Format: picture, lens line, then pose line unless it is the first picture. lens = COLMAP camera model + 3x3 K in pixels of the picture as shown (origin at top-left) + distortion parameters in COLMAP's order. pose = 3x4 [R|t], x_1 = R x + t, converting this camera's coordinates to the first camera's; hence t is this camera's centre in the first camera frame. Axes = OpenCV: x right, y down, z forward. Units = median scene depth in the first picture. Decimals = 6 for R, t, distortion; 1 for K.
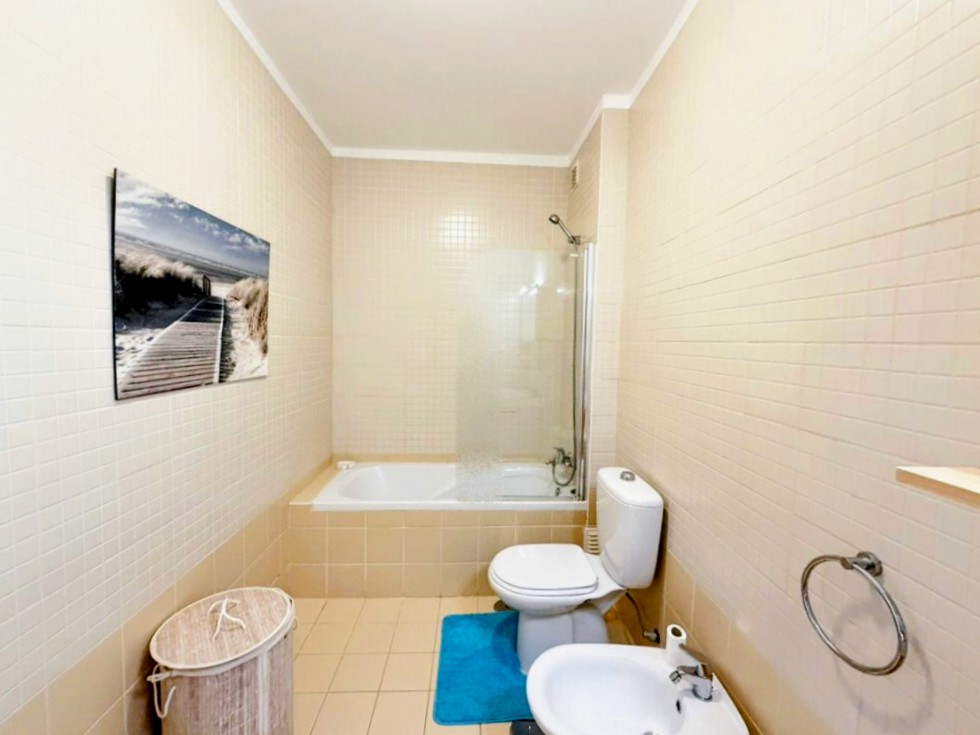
lens RADIAL K [[391.6, 0, 487.7], [0, 391.6, 367.1], [0, 0, 1]] dist [-0.000173, 0.000120]
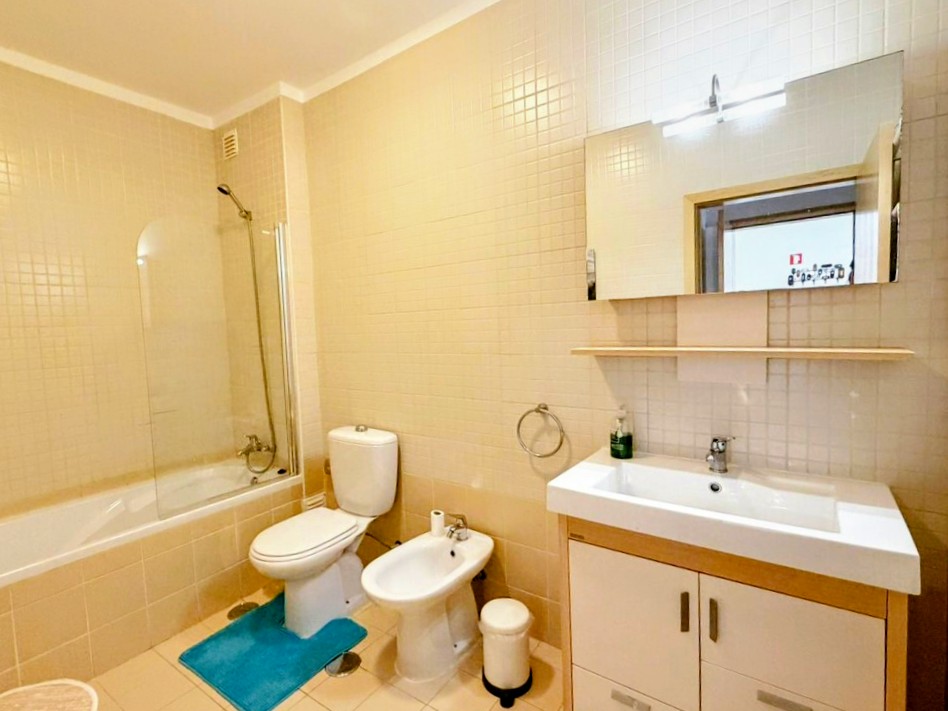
lens RADIAL K [[380.8, 0, 473.1], [0, 380.8, 340.0], [0, 0, 1]] dist [0.013234, 0.000226]
pose [[0.667575, -0.088061, 0.739317, -0.223163], [0.098287, 0.994714, 0.029731, 0.010806], [-0.738027, 0.052818, 0.672701, -0.037391]]
